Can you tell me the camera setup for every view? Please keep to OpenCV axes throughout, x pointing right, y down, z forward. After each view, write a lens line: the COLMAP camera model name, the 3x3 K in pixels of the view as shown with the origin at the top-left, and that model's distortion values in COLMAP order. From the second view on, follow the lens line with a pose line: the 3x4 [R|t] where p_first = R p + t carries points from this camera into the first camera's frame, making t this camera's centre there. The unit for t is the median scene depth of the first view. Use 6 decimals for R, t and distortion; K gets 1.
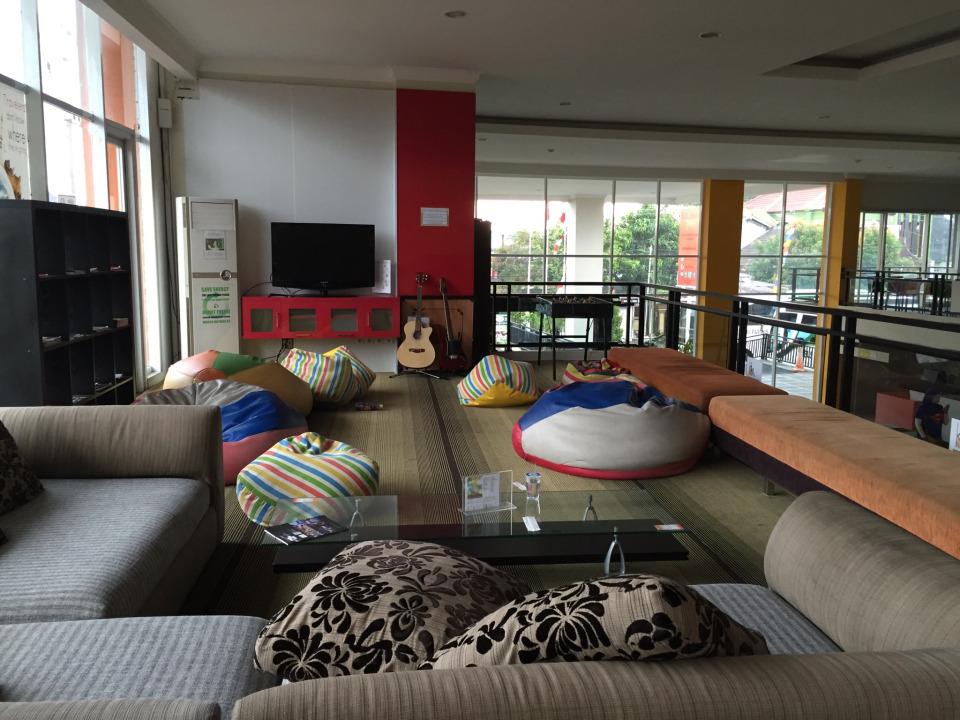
lens RADIAL K [[831.0, 0, 480.0], [0, 831.0, 360.0], [0, 0, 1]] dist [0.085484, -0.137090]
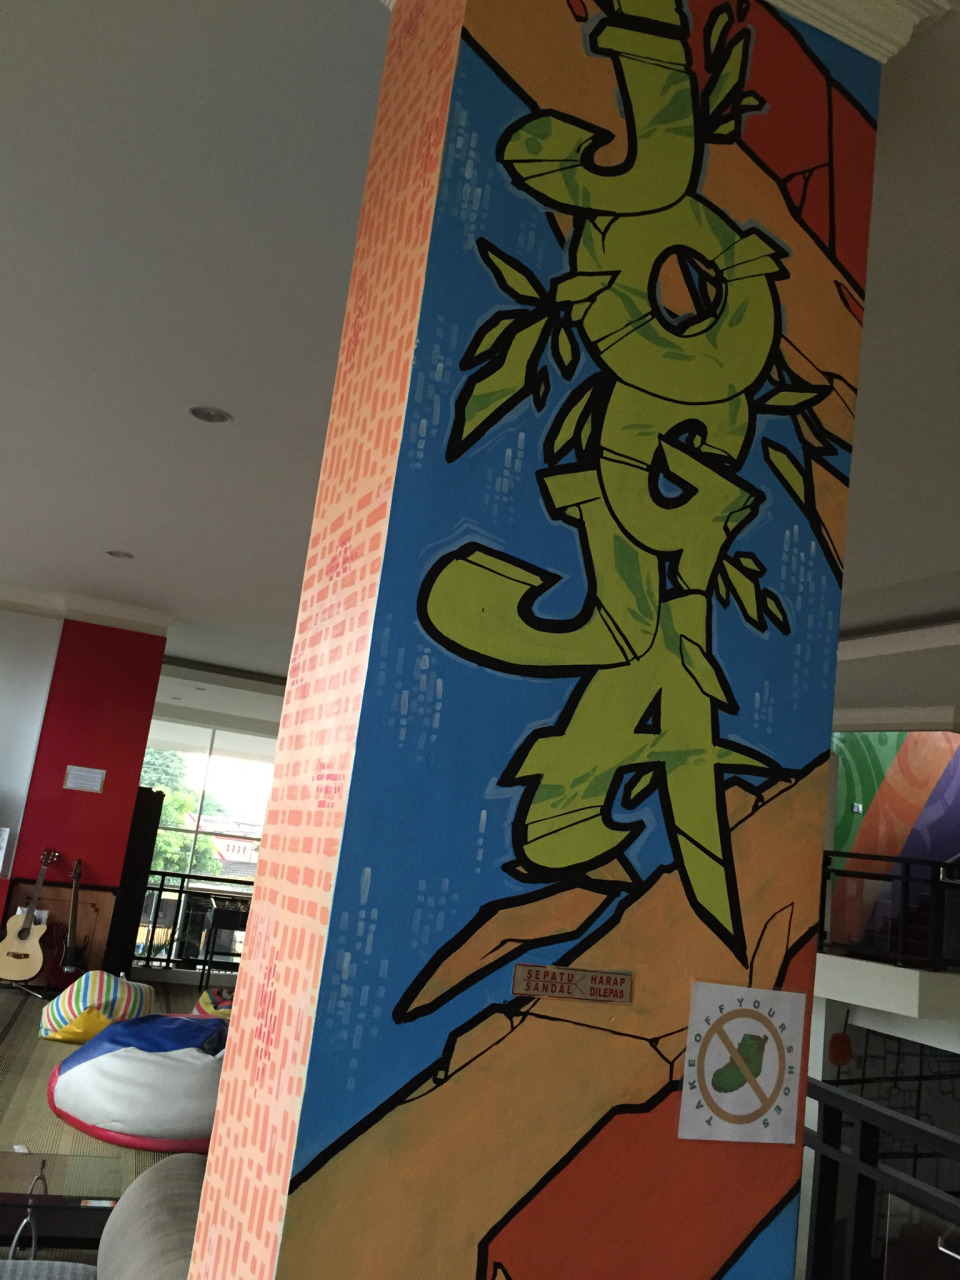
lens RADIAL K [[1108.1, 0, 480.0], [0, 1108.1, 640.0], [0, 0, 1]] dist [0.085484, -0.137090]
pose [[0.974160, 0.148474, 0.170201, 0.117209], [-0.090339, 0.946803, -0.308875, -0.006174], [-0.207006, 0.285518, 0.935750, -0.097578]]
